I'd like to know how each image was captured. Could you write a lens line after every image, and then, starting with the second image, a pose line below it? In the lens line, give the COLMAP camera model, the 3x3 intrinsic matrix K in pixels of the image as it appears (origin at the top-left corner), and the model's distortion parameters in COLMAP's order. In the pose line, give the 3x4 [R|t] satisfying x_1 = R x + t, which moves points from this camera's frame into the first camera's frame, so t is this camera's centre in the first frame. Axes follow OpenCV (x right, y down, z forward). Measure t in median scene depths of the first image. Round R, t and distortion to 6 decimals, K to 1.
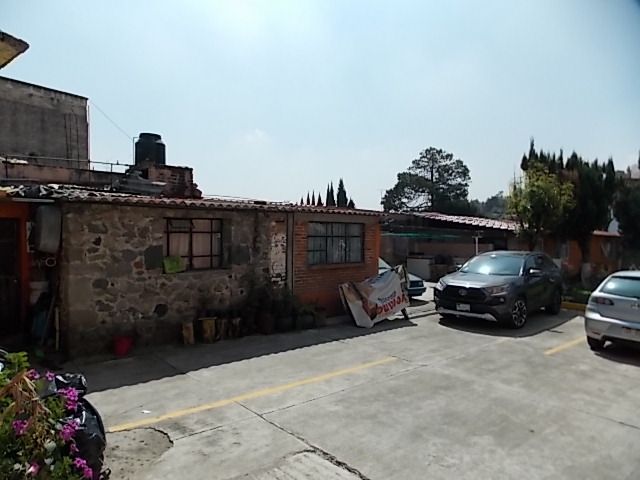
lens RADIAL K [[430.9, 0, 320.0], [0, 430.9, 240.0], [0, 0, 1]] dist [0.005533, -0.000106]
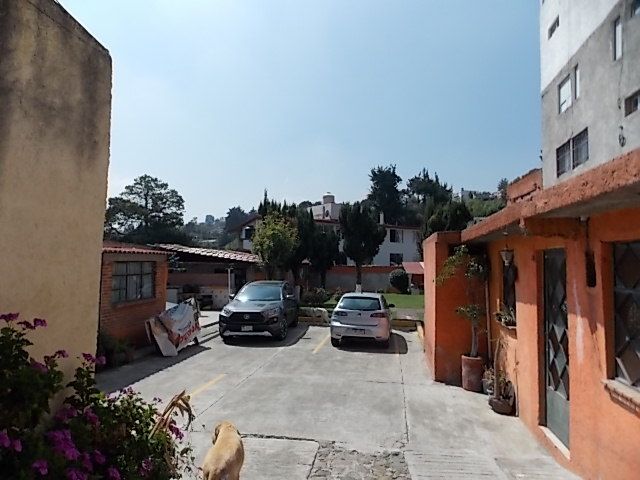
lens RADIAL K [[430.9, 0, 320.0], [0, 430.9, 240.0], [0, 0, 1]] dist [0.005533, -0.000106]
pose [[0.773863, 0.018992, 0.633069, -0.281041], [0.015941, 0.998650, -0.049446, -0.033723], [-0.633153, 0.048356, 0.772515, -0.112489]]
